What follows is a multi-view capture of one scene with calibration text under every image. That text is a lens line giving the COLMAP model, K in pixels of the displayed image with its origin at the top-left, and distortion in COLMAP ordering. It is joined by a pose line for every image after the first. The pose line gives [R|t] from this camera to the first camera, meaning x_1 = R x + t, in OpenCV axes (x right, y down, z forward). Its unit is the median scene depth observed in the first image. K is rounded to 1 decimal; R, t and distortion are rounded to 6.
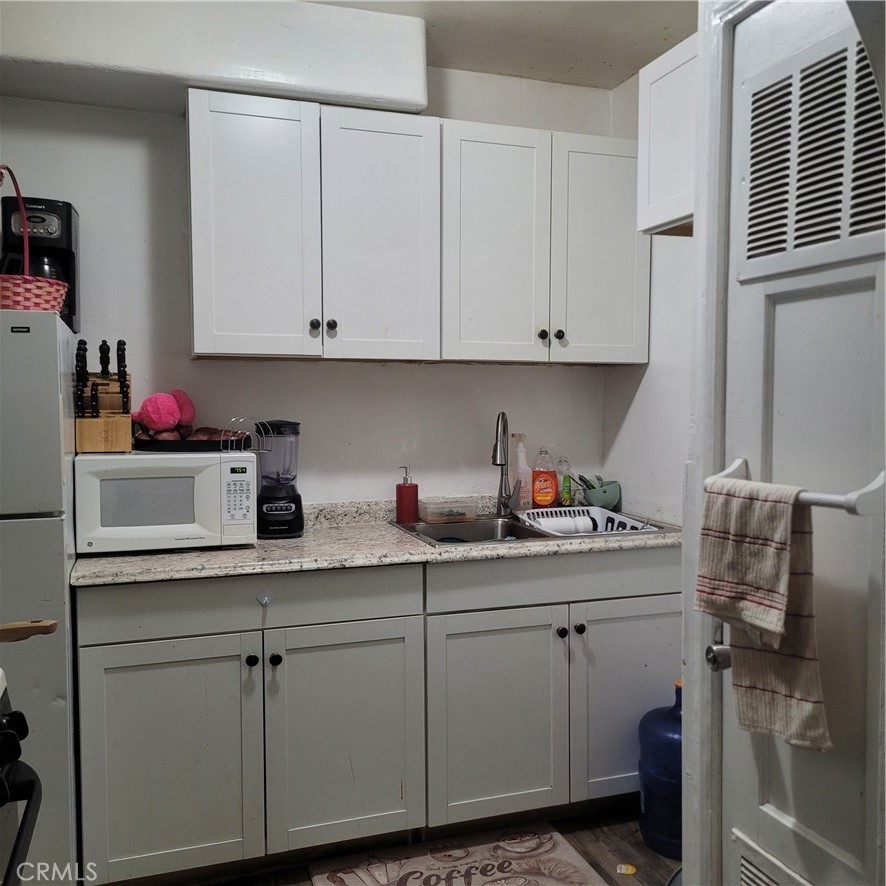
lens RADIAL K [[898.2, 0, 471.7], [0, 898.2, 448.3], [0, 0, 1]] dist [0.043323, -0.012377]
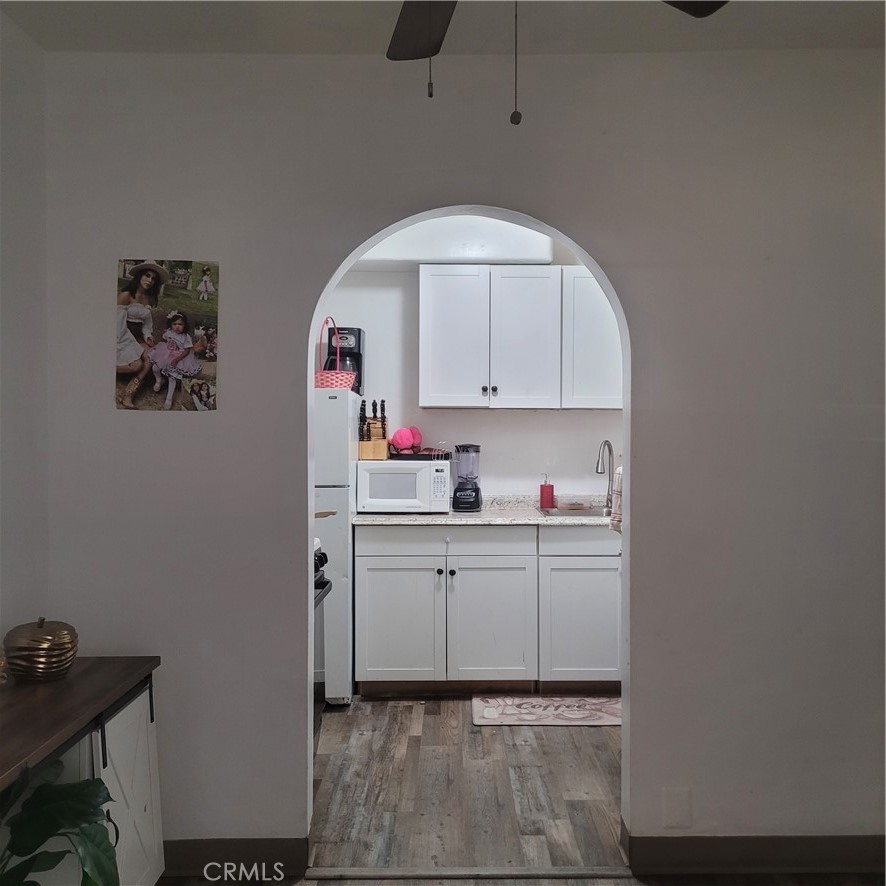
lens RADIAL K [[898.2, 0, 471.7], [0, 898.2, 448.3], [0, 0, 1]] dist [0.043323, -0.012377]
pose [[0.946746, 0.008465, -0.321871, 0.378949], [-0.021946, 0.999026, -0.038276, 0.046816], [0.321234, 0.043302, 0.946009, -0.681672]]
